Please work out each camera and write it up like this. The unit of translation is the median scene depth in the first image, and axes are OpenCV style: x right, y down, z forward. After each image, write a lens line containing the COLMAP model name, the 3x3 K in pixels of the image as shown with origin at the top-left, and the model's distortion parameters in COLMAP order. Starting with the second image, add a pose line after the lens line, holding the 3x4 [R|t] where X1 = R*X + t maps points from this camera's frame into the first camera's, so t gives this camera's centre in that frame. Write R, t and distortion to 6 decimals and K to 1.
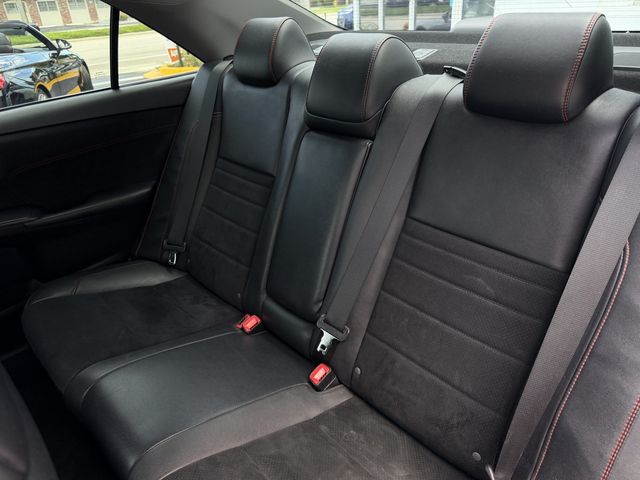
lens RADIAL K [[457.5, 0, 319.2], [0, 457.5, 242.4], [0, 0, 1]] dist [0.042527, -0.048041]
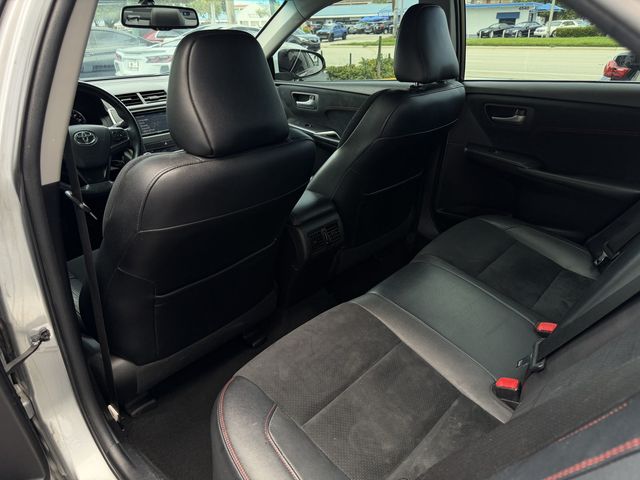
lens RADIAL K [[457.5, 0, 315.1], [0, 457.5, 239.8], [0, 0, 1]] dist [0.042527, -0.048041]
pose [[0.099149, 0.476422, -0.873609, 0.521595], [-0.454082, 0.802857, 0.386302, -0.117237], [0.885426, 0.358389, 0.295937, 0.188916]]
